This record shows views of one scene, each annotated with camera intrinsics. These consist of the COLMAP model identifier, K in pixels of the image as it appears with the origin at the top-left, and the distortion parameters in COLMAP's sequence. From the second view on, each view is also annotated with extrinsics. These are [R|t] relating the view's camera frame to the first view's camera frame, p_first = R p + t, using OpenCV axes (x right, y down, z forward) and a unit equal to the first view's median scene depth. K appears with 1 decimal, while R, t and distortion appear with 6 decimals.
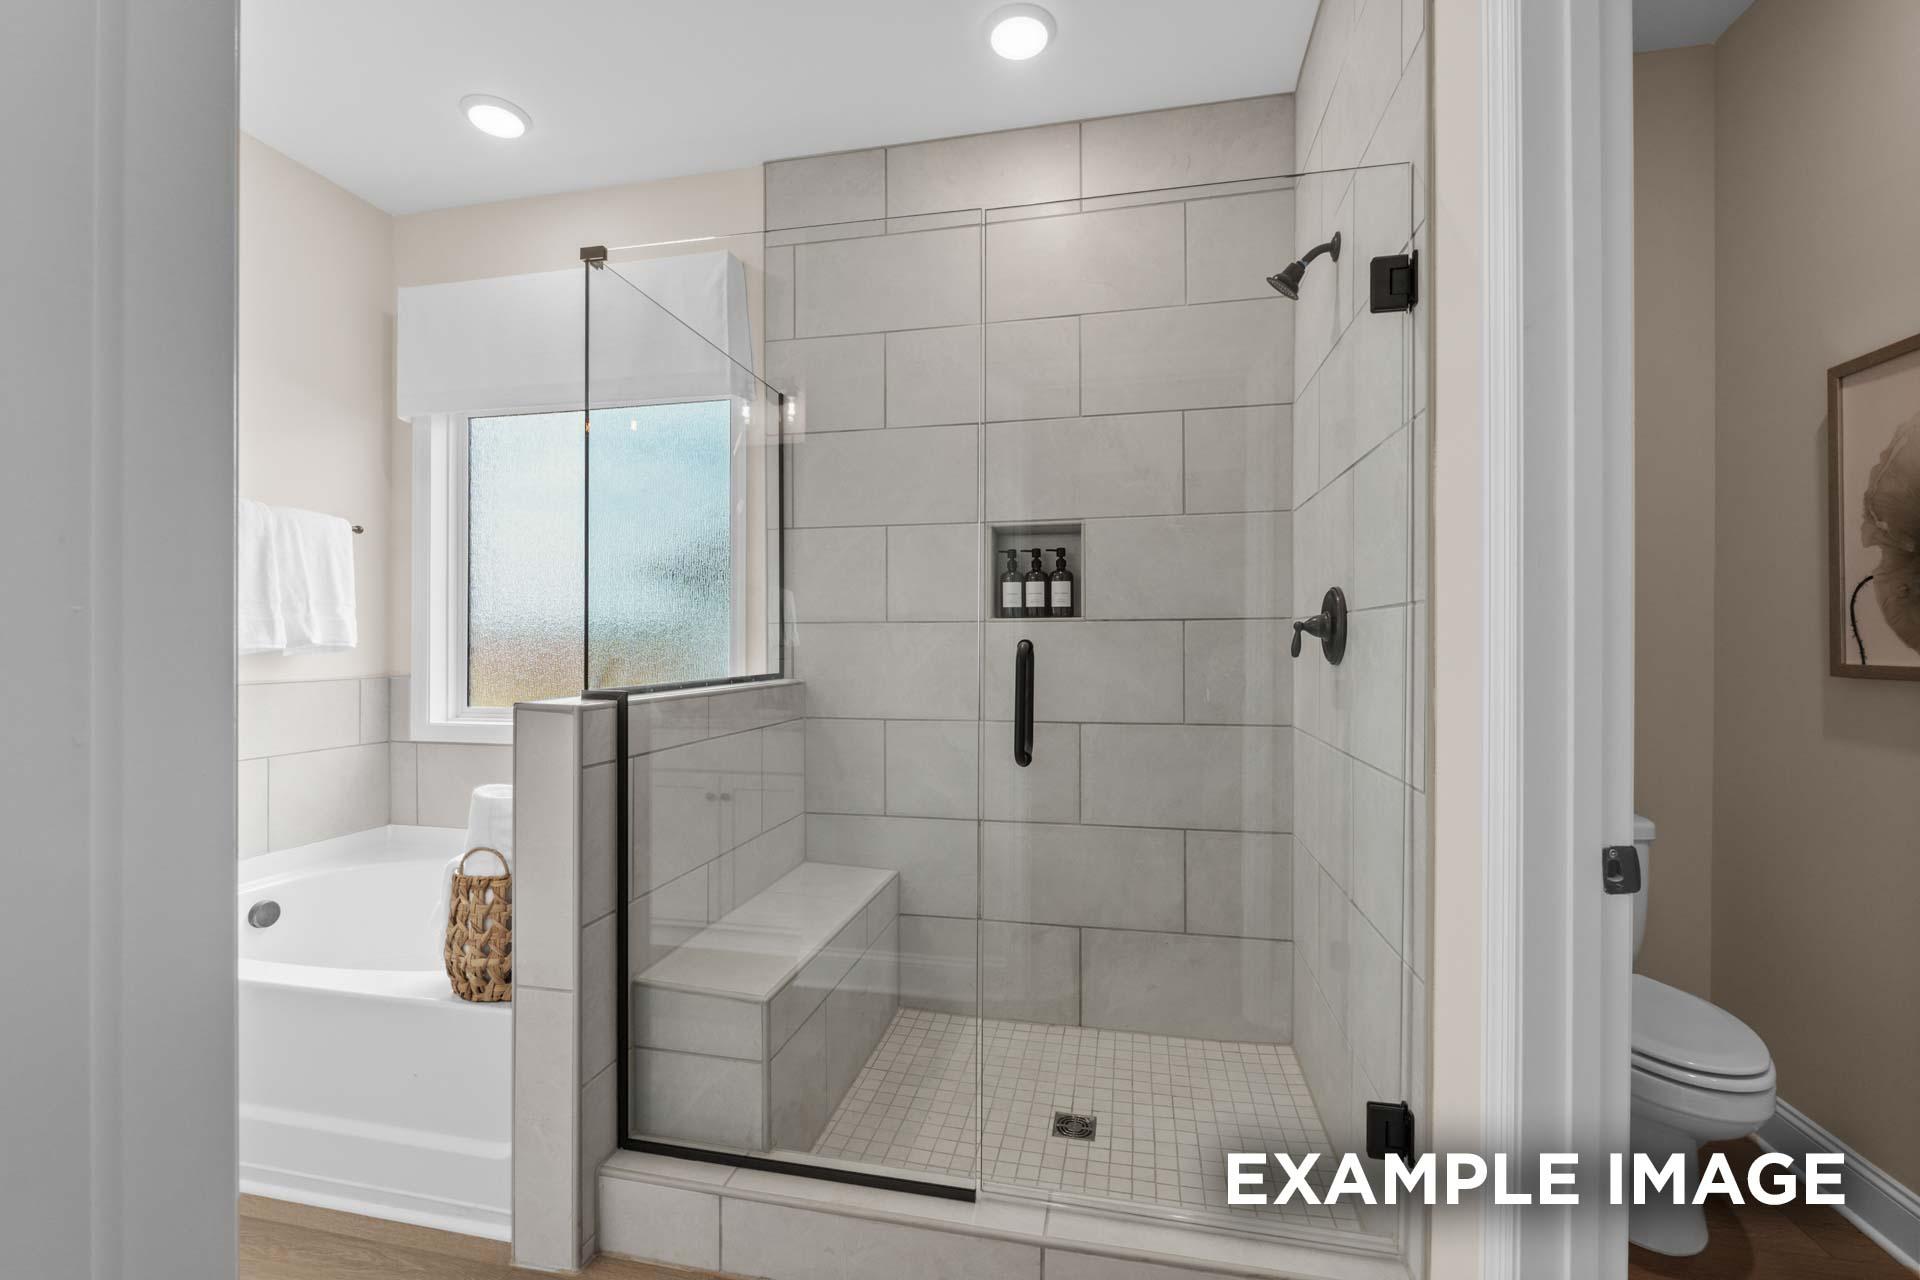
lens RADIAL K [[806.0, 0, 960.0], [0, 806.0, 640.0], [0, 0, 1]] dist [-0.009011, -0.000020]
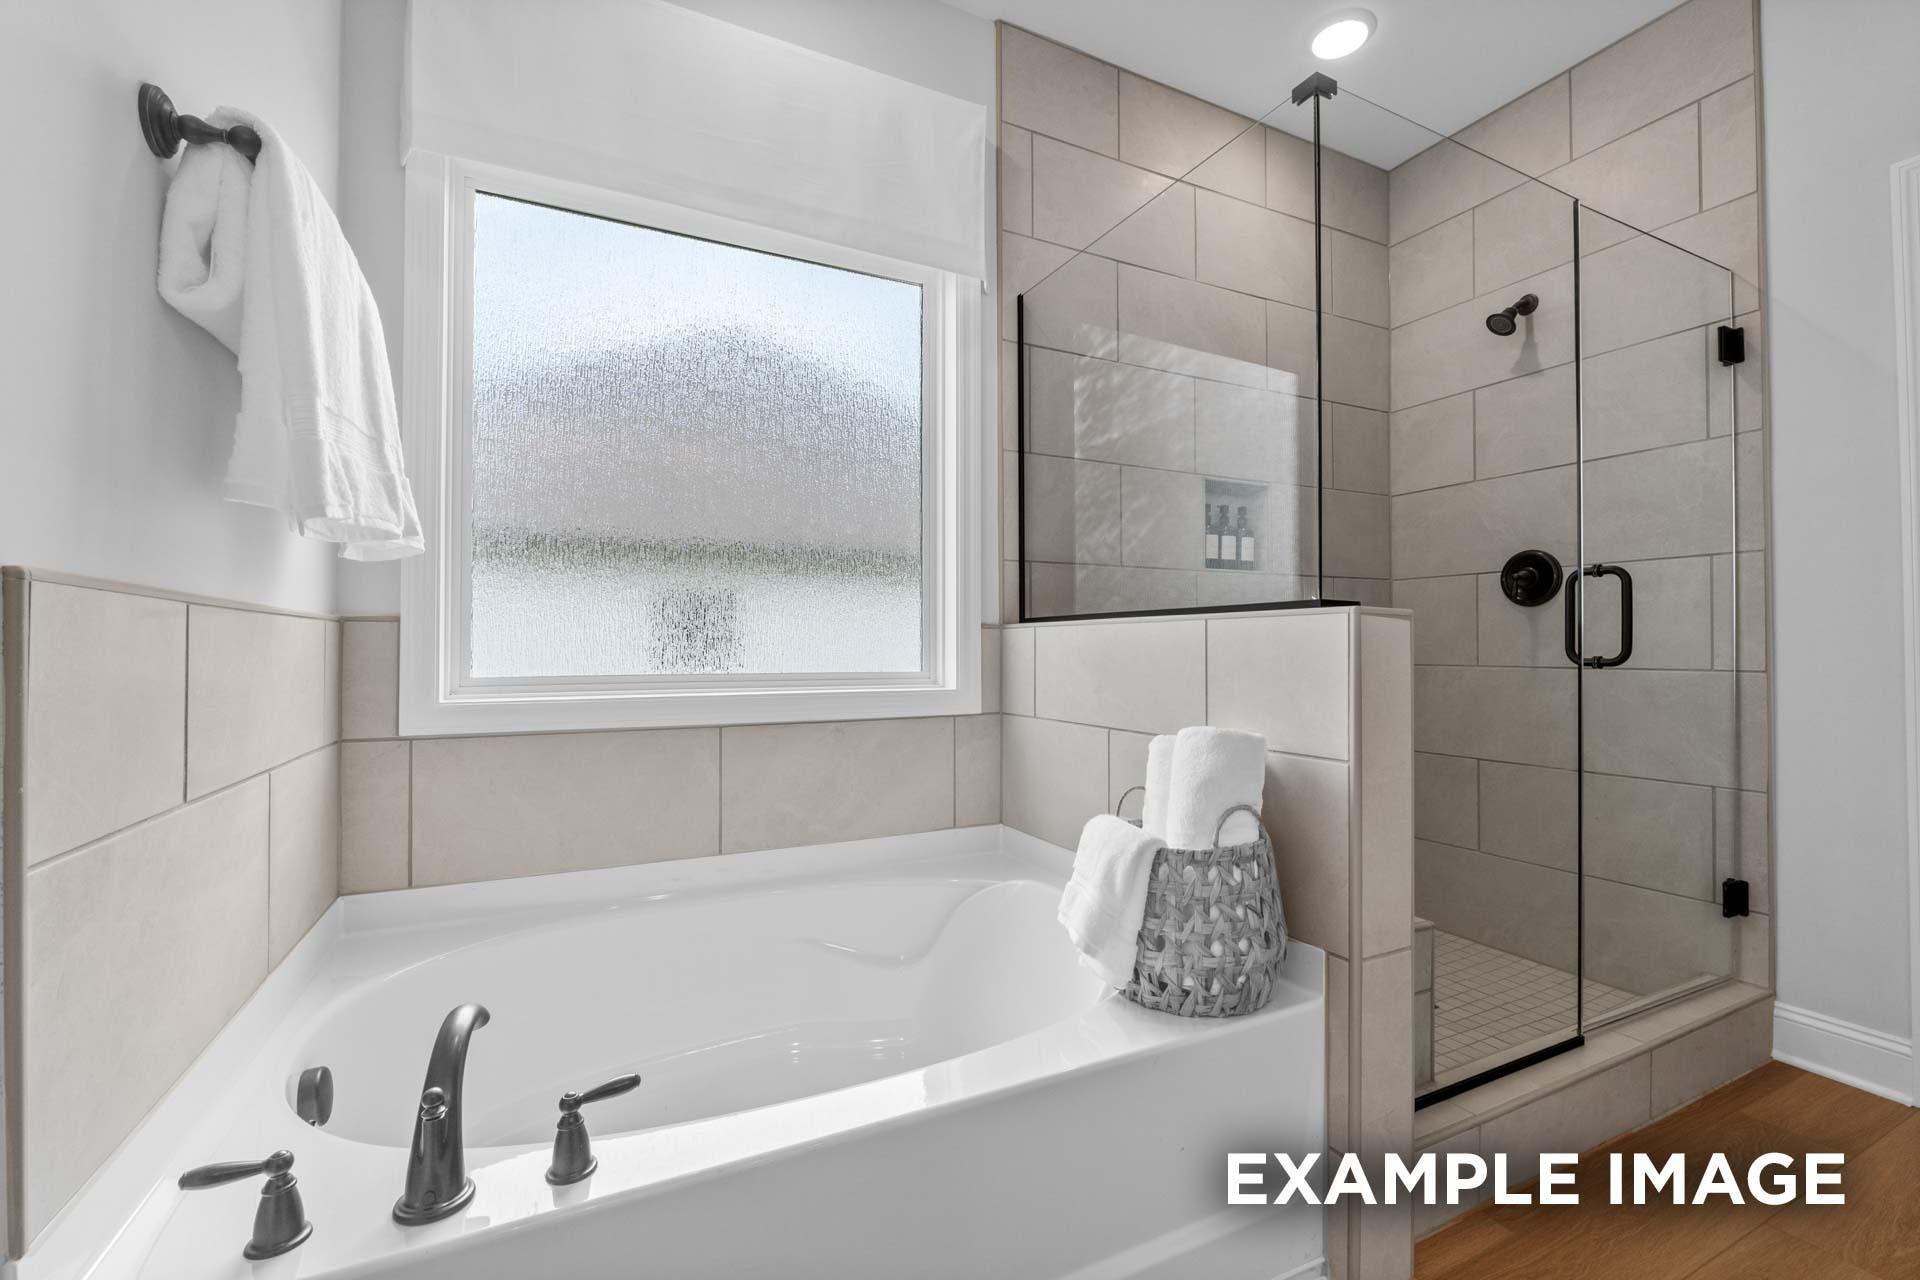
lens RADIAL K [[819.7, 0, 958.7], [0, 819.7, 633.3], [0, 0, 1]] dist [-0.005107, -0.000464]
pose [[0.785316, 0.010988, 0.618998, -0.852188], [-0.000963, 0.999863, -0.016528, 0.074283], [-0.619094, 0.012384, 0.785219, 0.371300]]
